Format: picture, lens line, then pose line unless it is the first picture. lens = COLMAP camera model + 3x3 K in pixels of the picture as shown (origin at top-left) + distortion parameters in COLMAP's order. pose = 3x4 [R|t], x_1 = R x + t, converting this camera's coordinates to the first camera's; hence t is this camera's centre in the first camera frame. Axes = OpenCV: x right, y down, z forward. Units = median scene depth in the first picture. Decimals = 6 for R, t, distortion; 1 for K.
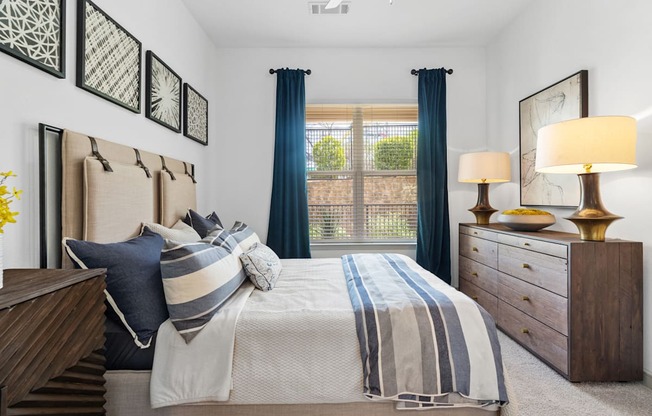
lens RADIAL K [[303.5, 0, 326.4], [0, 303.5, 201.6], [0, 0, 1]] dist [-0.002840, 0.000641]
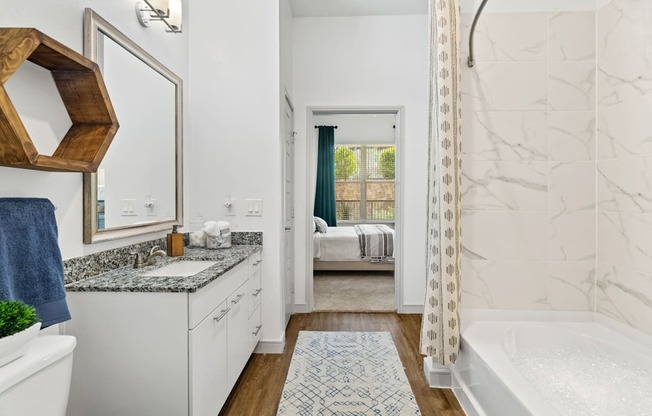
lens RADIAL K [[303.5, 0, 326.4], [0, 303.5, 201.6], [0, 0, 1]] dist [-0.002840, 0.000641]
pose [[0.999190, 0.003121, -0.040108, -0.092885], [-0.002722, 0.999946, 0.009998, 0.002968], [0.040137, -0.009880, 0.999145, -1.797398]]
